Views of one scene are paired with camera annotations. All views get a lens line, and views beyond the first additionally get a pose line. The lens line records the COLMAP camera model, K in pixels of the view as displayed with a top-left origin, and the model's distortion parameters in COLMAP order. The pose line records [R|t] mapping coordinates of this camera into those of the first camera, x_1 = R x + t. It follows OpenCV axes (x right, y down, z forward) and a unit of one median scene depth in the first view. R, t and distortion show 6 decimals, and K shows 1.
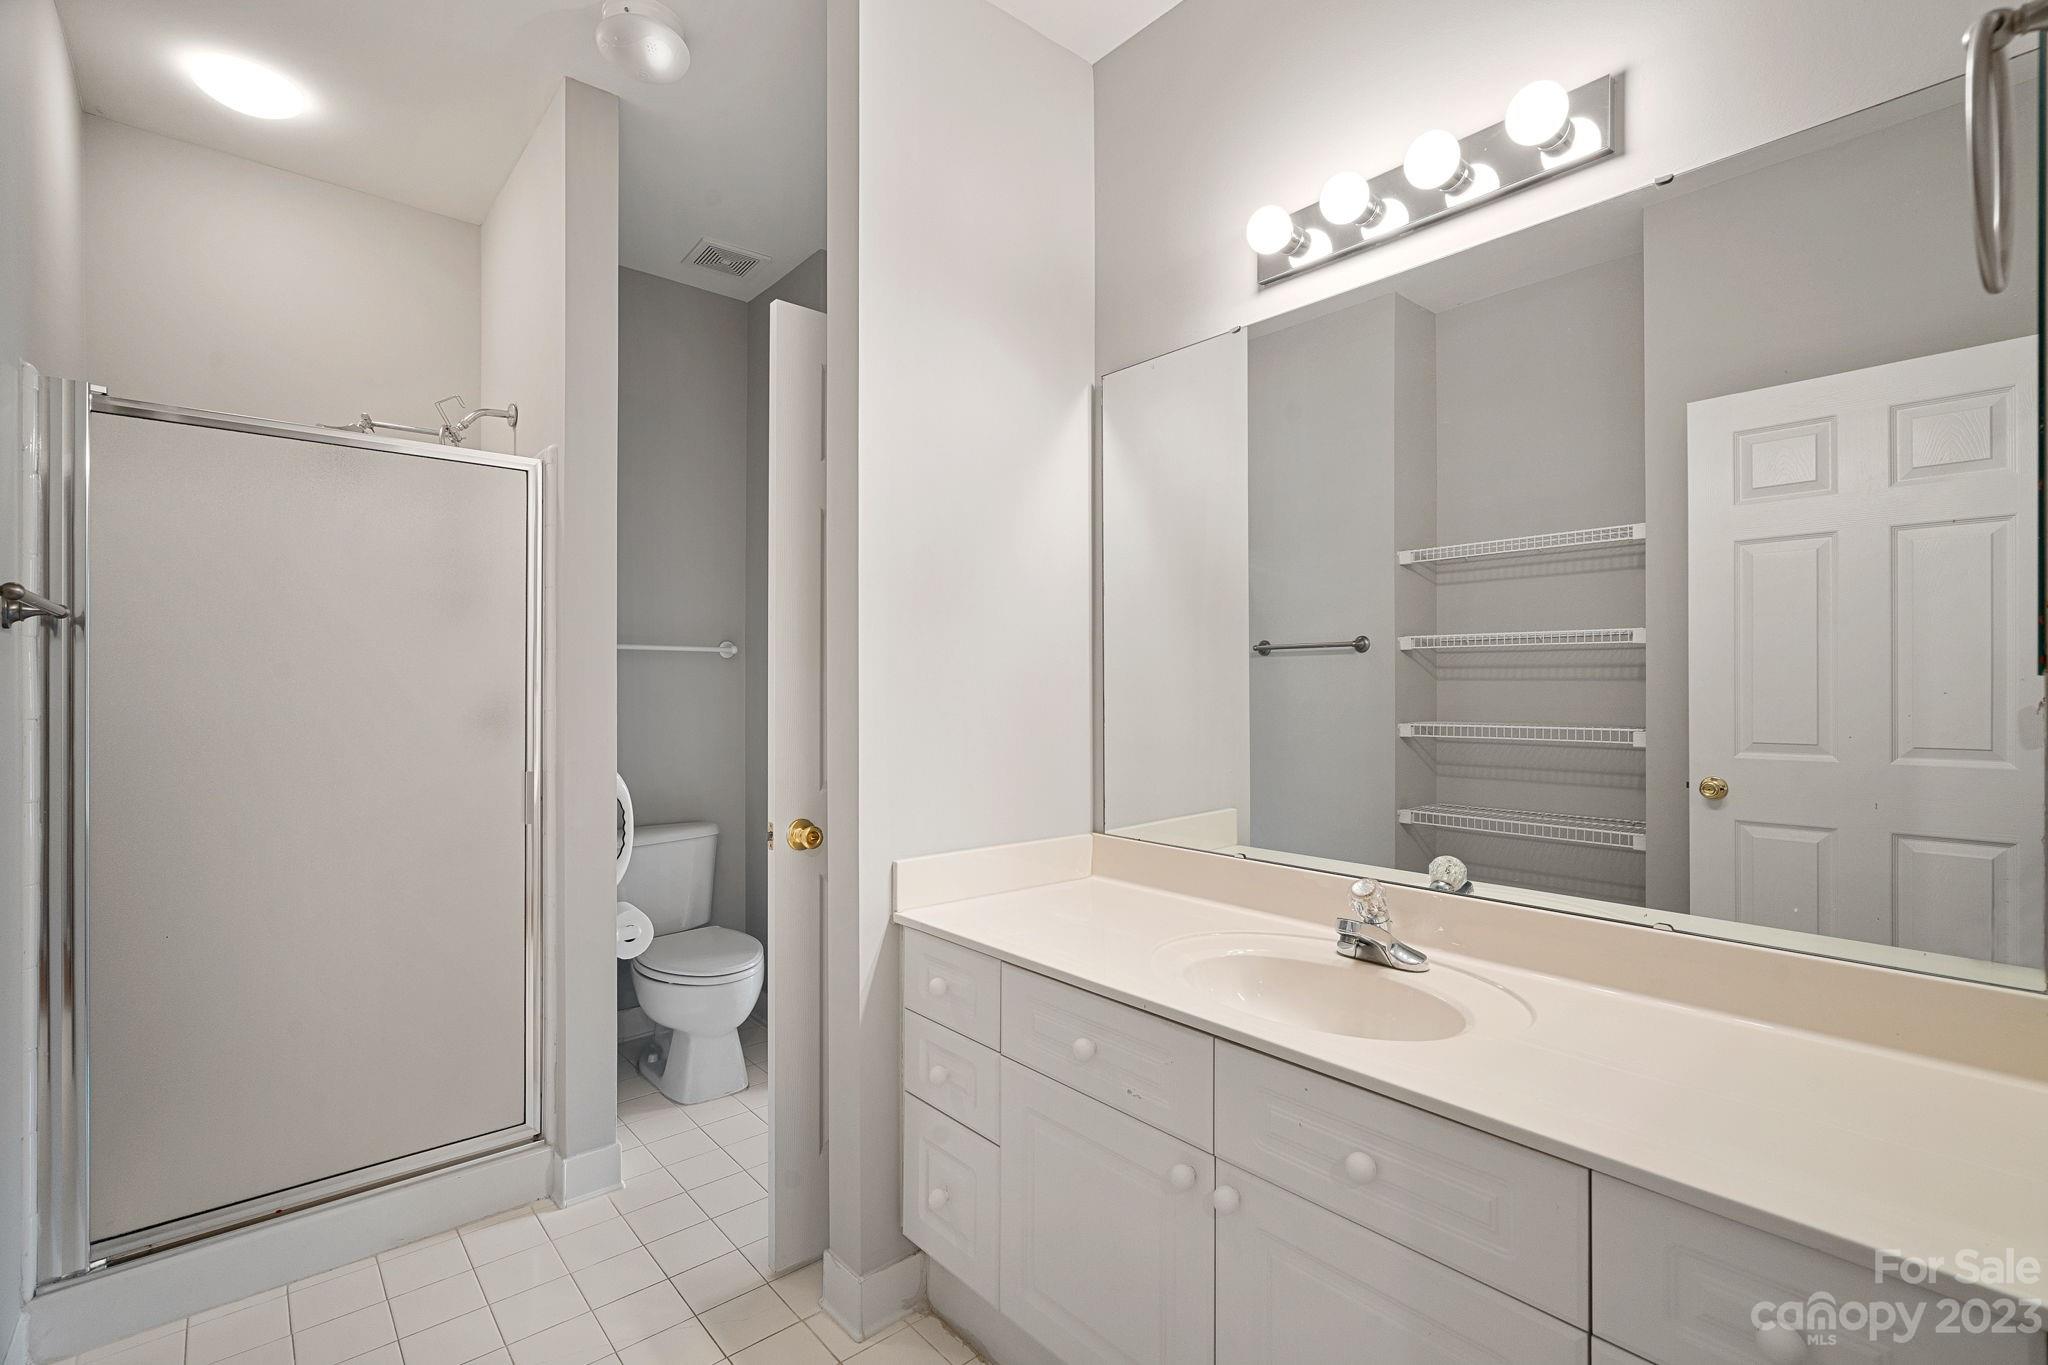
lens RADIAL K [[930.3, 0, 1040.4], [0, 930.3, 688.2], [0, 0, 1]] dist [-0.012783, 0.001298]
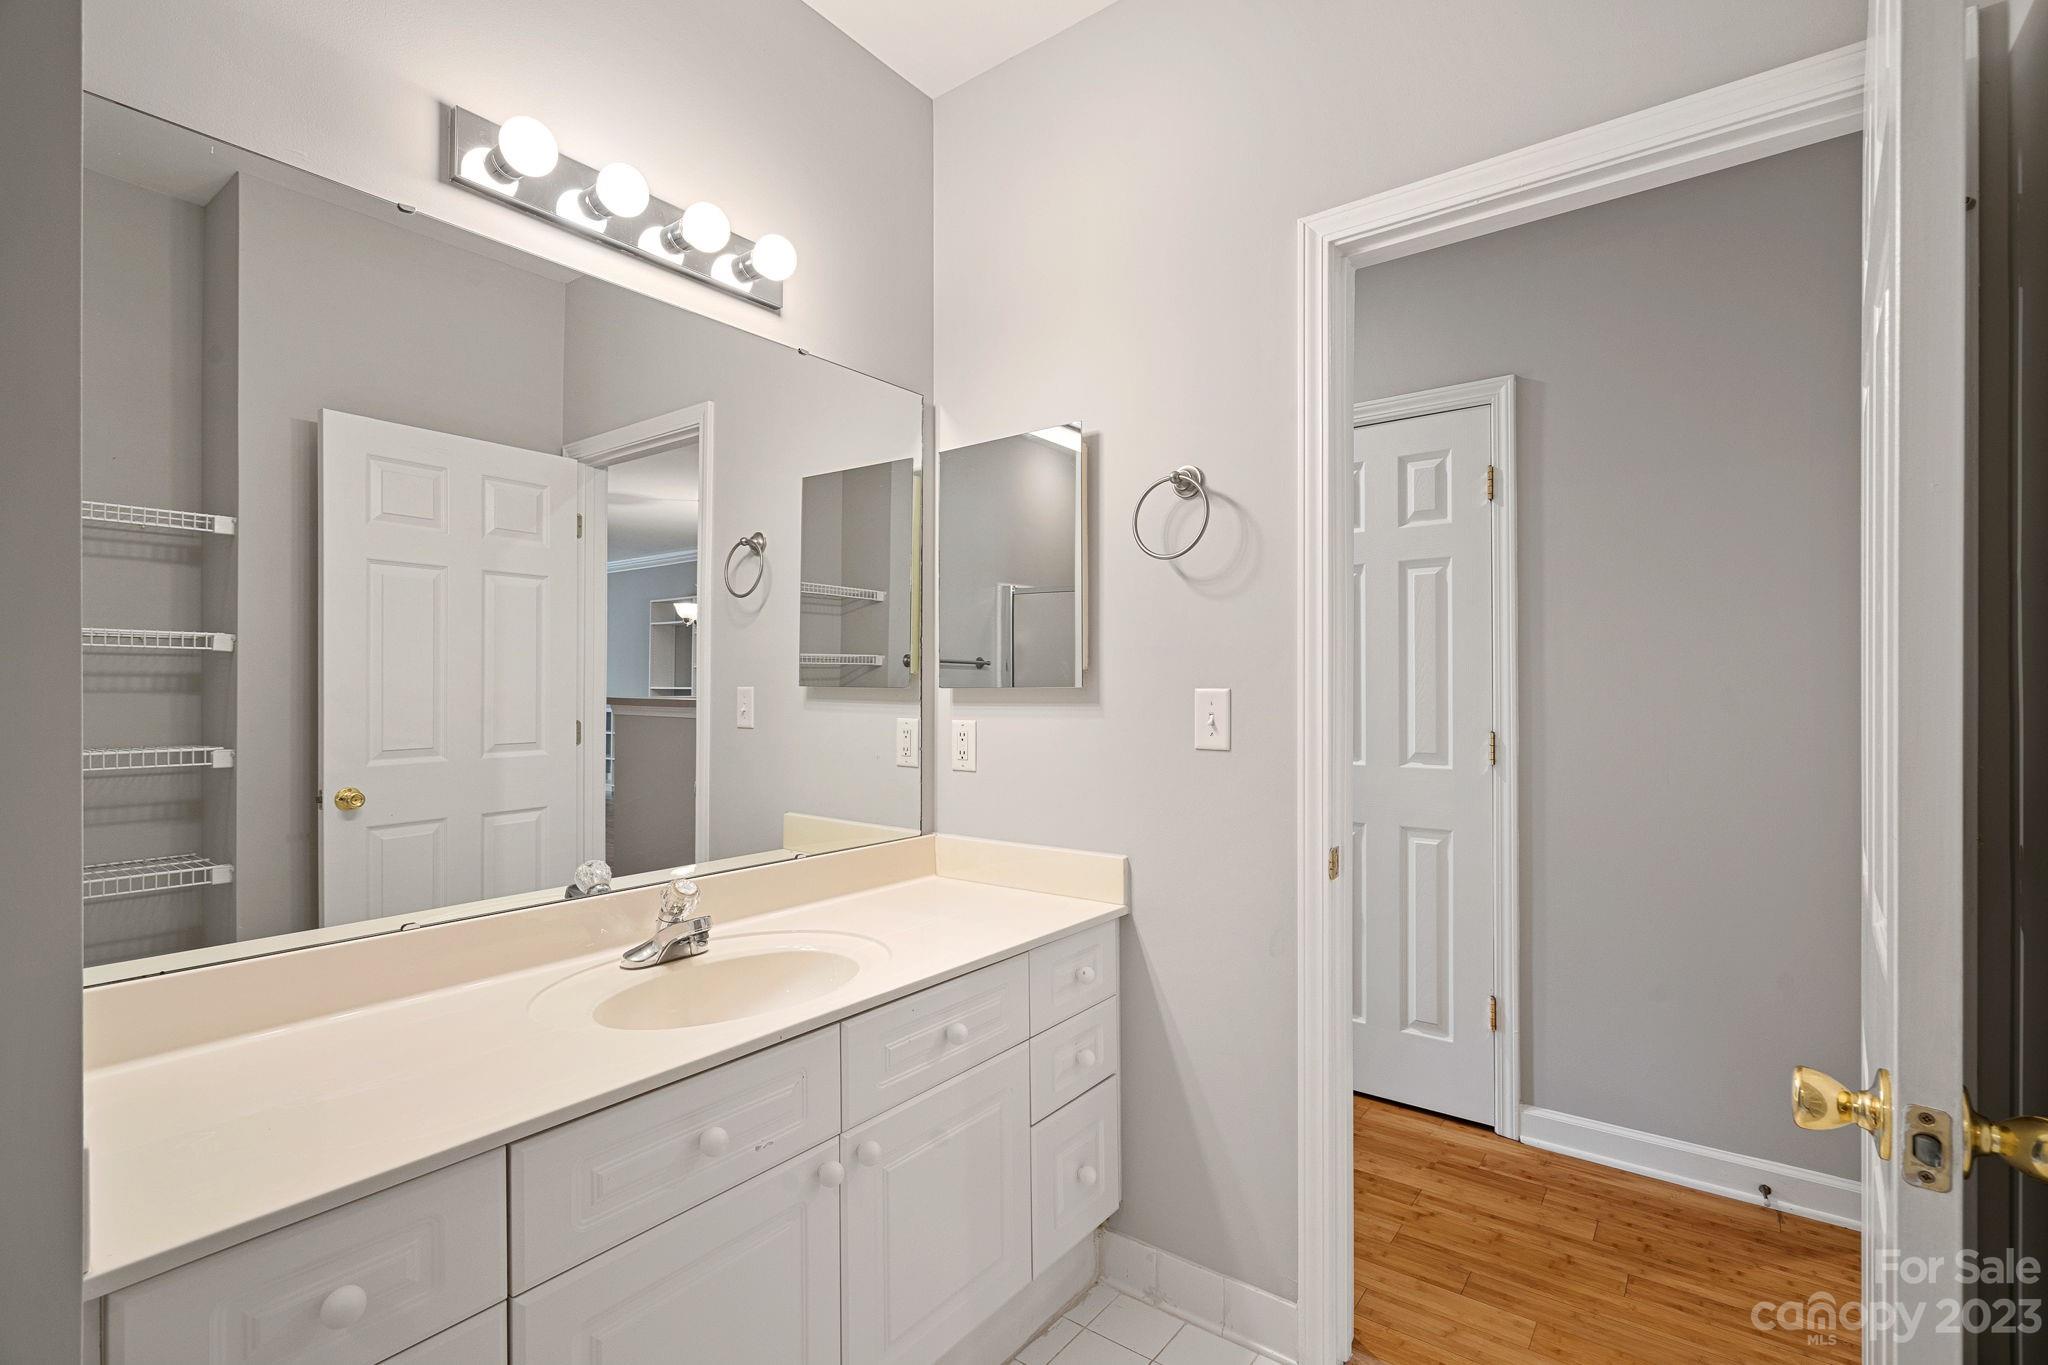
lens RADIAL K [[930.3, 0, 1031.4], [0, 930.3, 689.2], [0, 0, 1]] dist [-0.012783, 0.001298]
pose [[-0.205143, 0.005649, 0.978716, -0.431710], [0.010442, 0.999939, -0.003583, -0.000281], [-0.978676, 0.009484, -0.205189, 0.483760]]
